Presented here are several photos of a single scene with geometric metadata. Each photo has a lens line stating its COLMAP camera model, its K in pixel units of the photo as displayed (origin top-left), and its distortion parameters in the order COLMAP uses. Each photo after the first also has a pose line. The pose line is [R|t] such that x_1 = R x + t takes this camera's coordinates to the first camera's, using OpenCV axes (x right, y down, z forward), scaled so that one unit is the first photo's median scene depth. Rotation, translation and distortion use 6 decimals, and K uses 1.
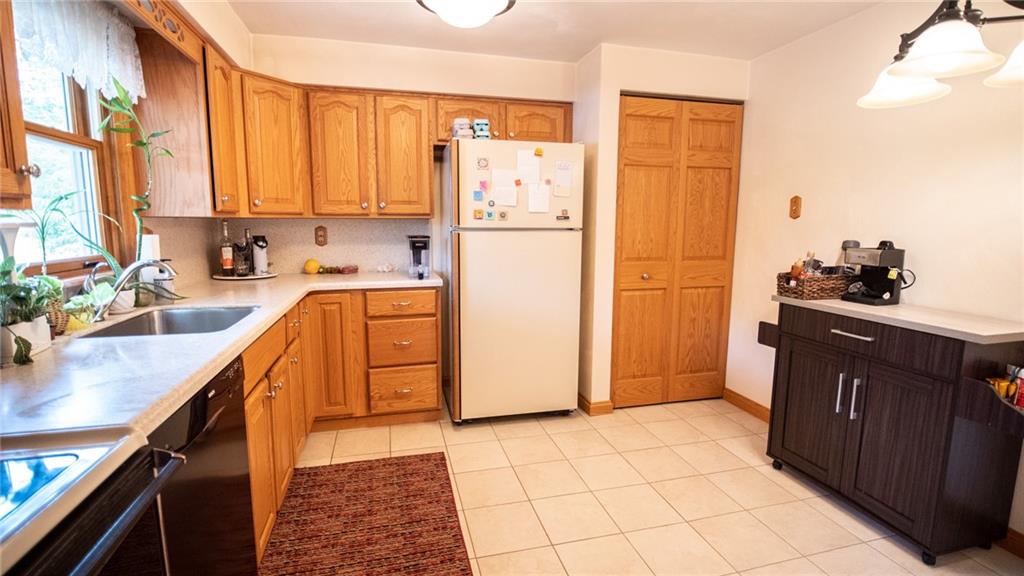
lens RADIAL K [[466.2, 0, 509.1], [0, 466.2, 286.7], [0, 0, 1]] dist [-0.017748, -0.001421]
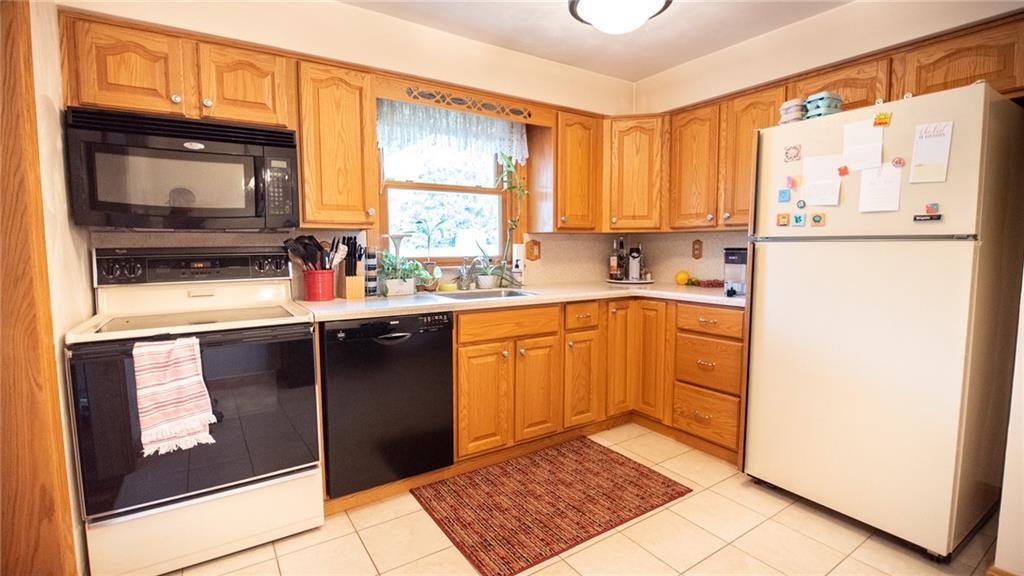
lens RADIAL K [[466.2, 0, 509.6], [0, 466.2, 288.3], [0, 0, 1]] dist [-0.017748, -0.001421]
pose [[0.315324, 0.080810, -0.945537, 0.513639], [-0.123398, 0.991400, 0.043578, -0.019227], [0.940927, 0.102936, 0.322584, 0.324877]]
